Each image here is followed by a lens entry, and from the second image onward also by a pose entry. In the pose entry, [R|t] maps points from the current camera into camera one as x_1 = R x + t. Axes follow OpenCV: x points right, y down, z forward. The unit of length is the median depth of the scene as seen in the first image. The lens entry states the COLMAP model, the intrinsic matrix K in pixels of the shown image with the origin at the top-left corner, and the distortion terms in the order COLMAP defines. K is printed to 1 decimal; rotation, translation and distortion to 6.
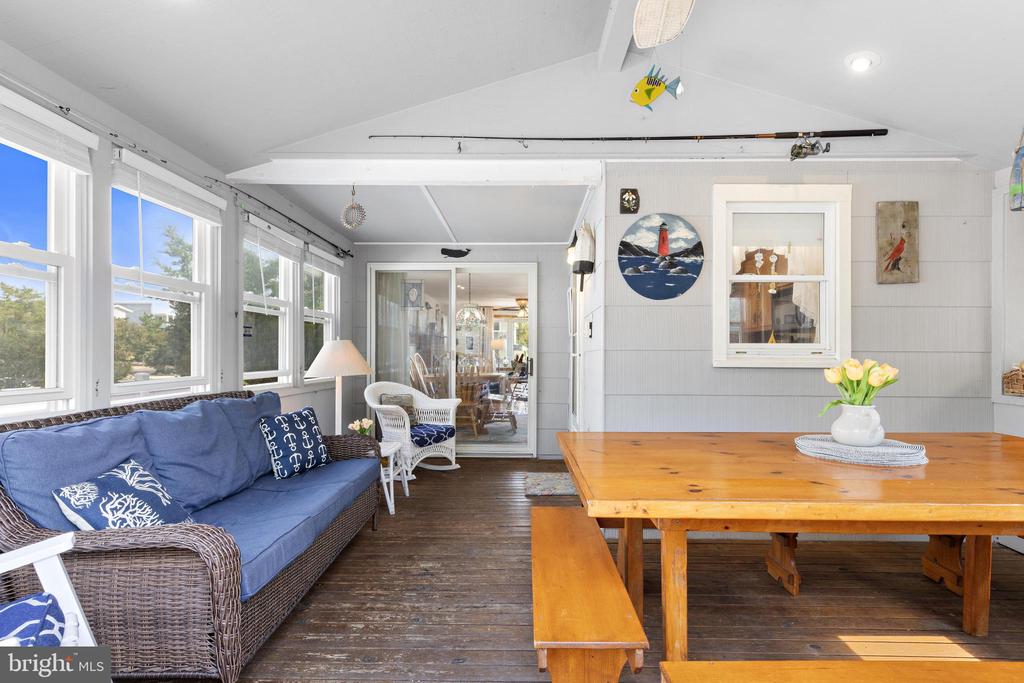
lens RADIAL K [[534.0, 0, 513.9], [0, 534.0, 359.7], [0, 0, 1]] dist [0.010978, 0.000294]
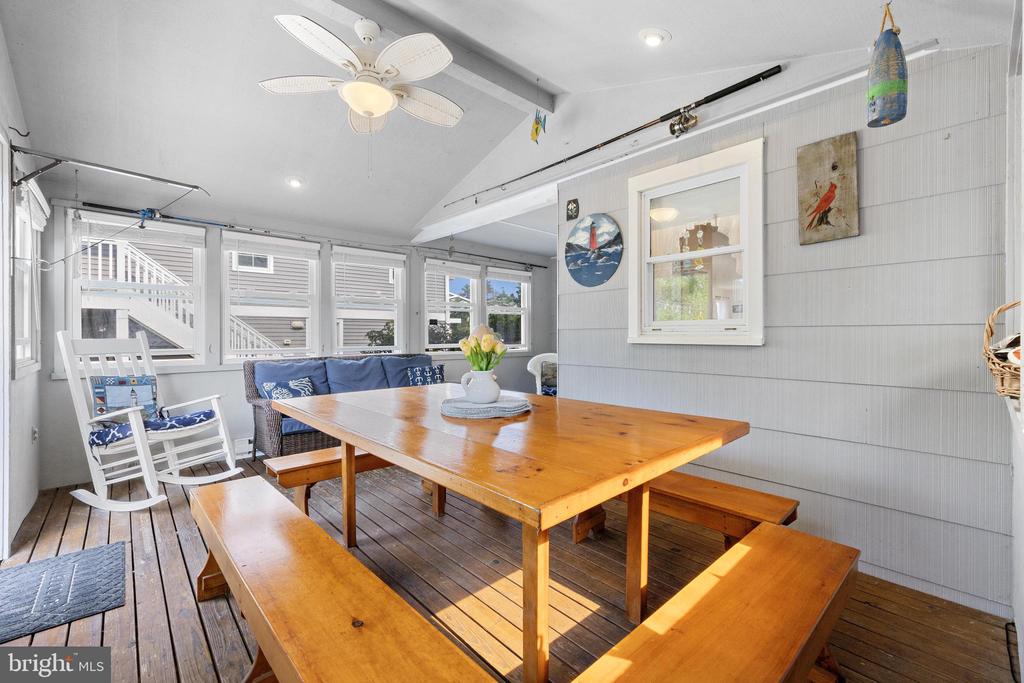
lens RADIAL K [[430.3, 0, 512.0], [0, 430.3, 338.9], [0, 0, 1]] dist [0.000924, 0.000098]
pose [[0.682465, 0.000610, -0.730918, 0.856441], [-0.002987, 0.999994, -0.001954, 0.006717], [0.730912, 0.003517, 0.682462, 0.215569]]
